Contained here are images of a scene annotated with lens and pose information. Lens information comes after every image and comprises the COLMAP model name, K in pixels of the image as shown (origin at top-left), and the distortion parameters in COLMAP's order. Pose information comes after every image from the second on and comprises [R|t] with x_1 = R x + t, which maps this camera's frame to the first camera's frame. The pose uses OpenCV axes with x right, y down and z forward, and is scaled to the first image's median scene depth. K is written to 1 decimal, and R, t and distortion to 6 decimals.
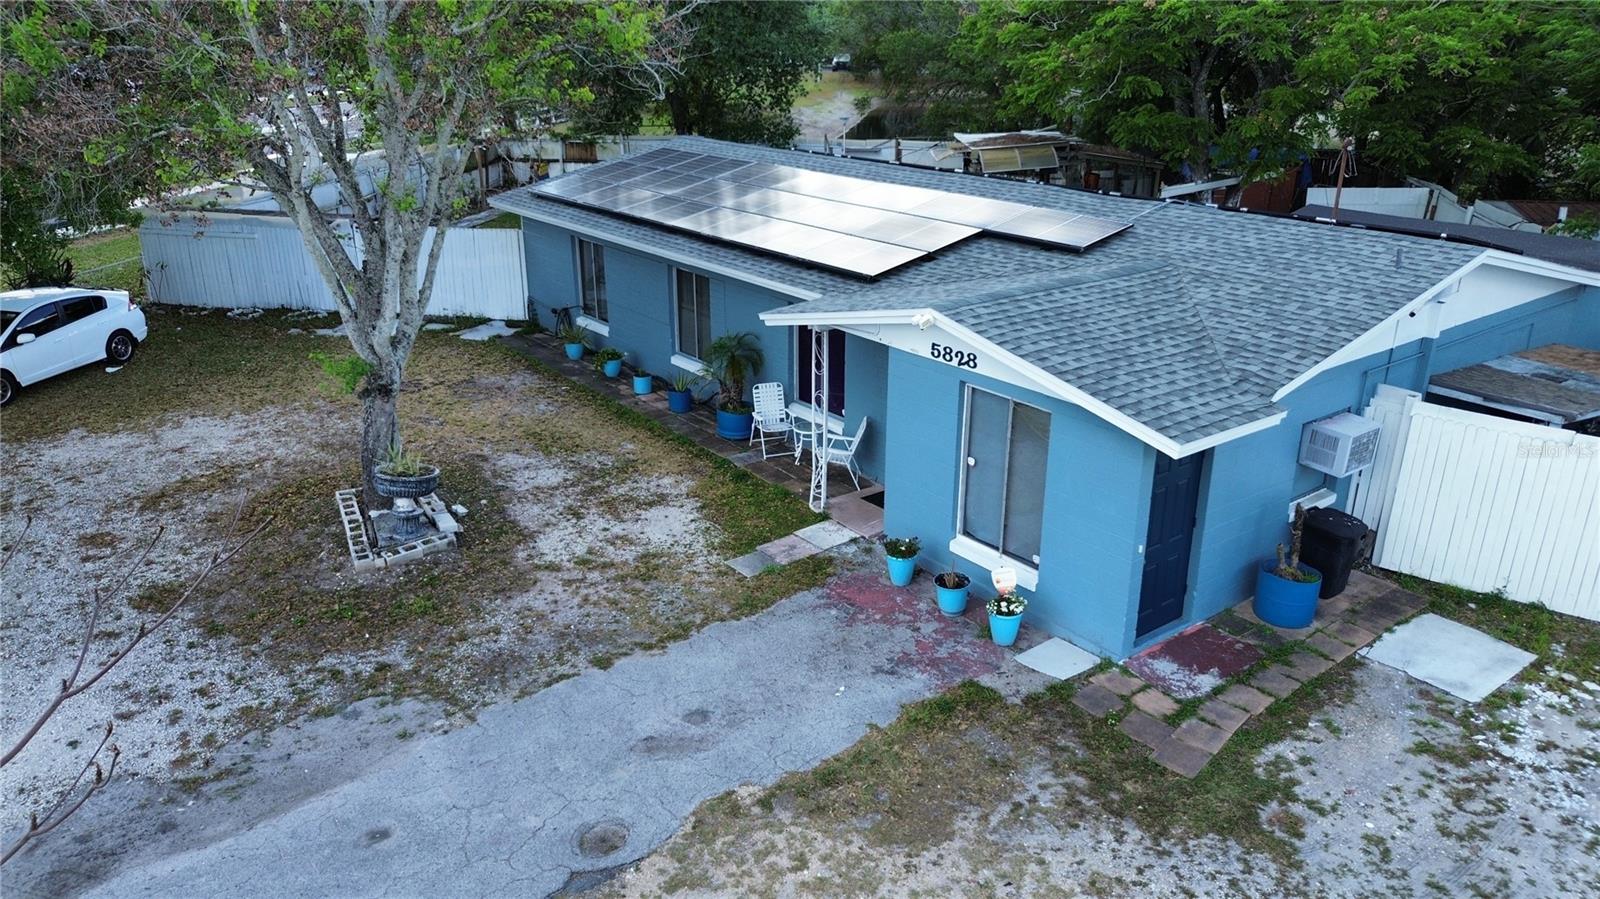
lens RADIAL K [[1131.2, 0, 807.5], [0, 1131.2, 447.7], [0, 0, 1]] dist [0.064973, -0.067107]
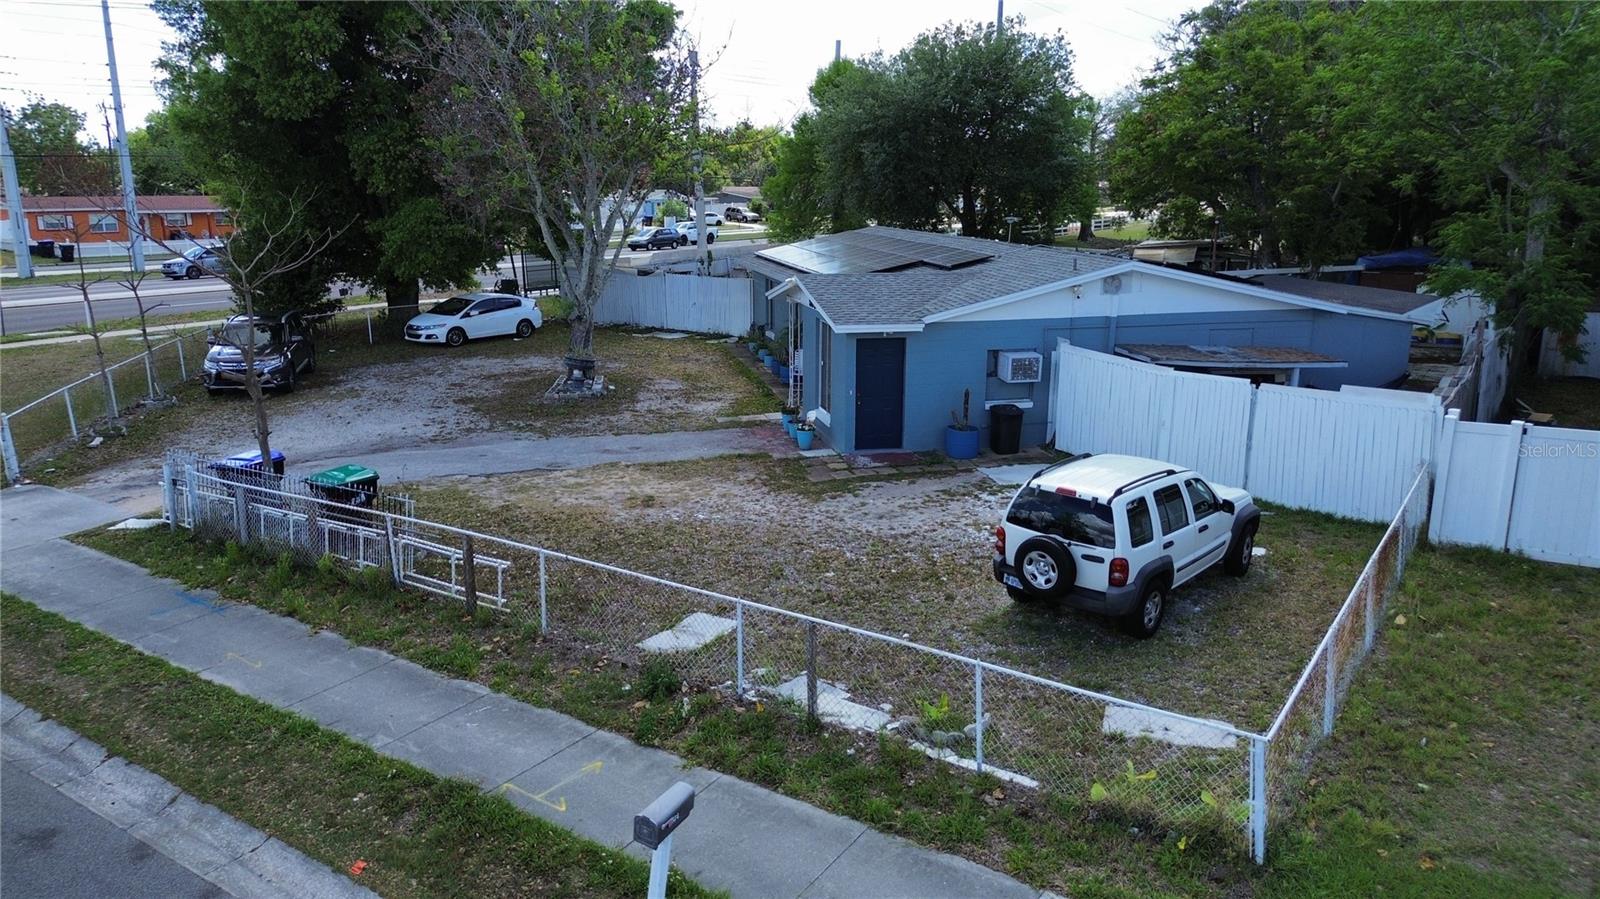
lens RADIAL K [[1131.2, 0, 807.5], [0, 1131.2, 447.7], [0, 0, 1]] dist [0.064973, -0.067107]
pose [[0.908606, 0.094138, -0.406908, 0.875591], [-0.144538, 0.984940, -0.094882, 0.323935], [0.391848, 0.145024, 0.908528, -0.656865]]
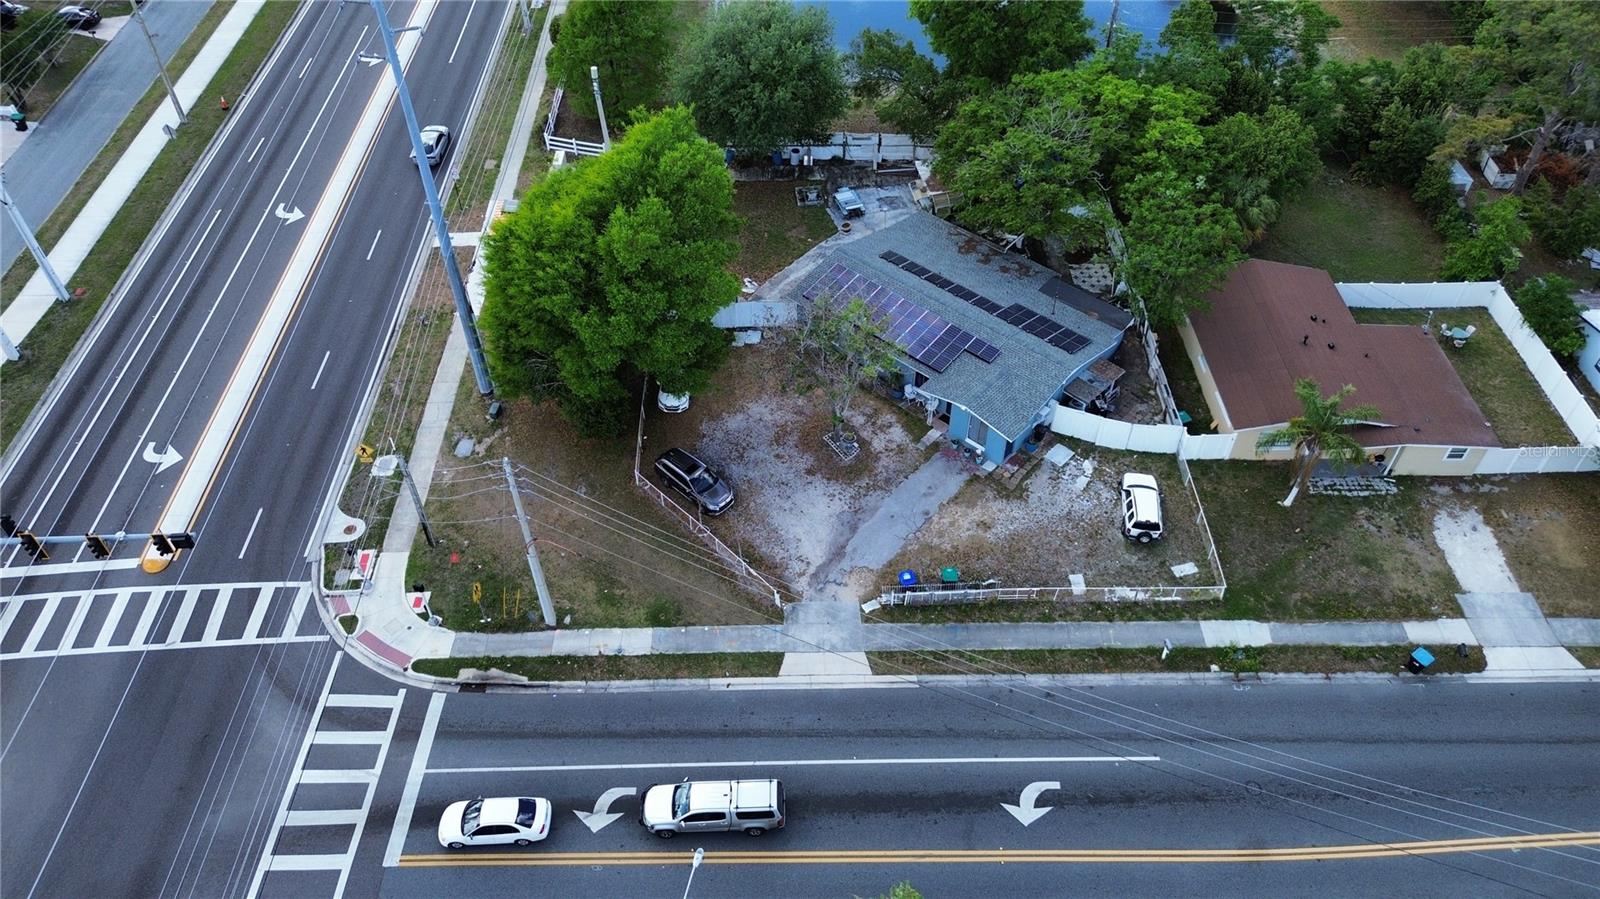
lens RADIAL K [[1131.2, 0, 807.5], [0, 1131.2, 447.7], [0, 0, 1]] dist [0.064973, -0.067107]
pose [[0.985509, -0.127658, 0.111694, -1.088796], [0.069038, 0.903347, 0.423317, -1.990001], [-0.154939, -0.409471, 0.899070, -3.269439]]
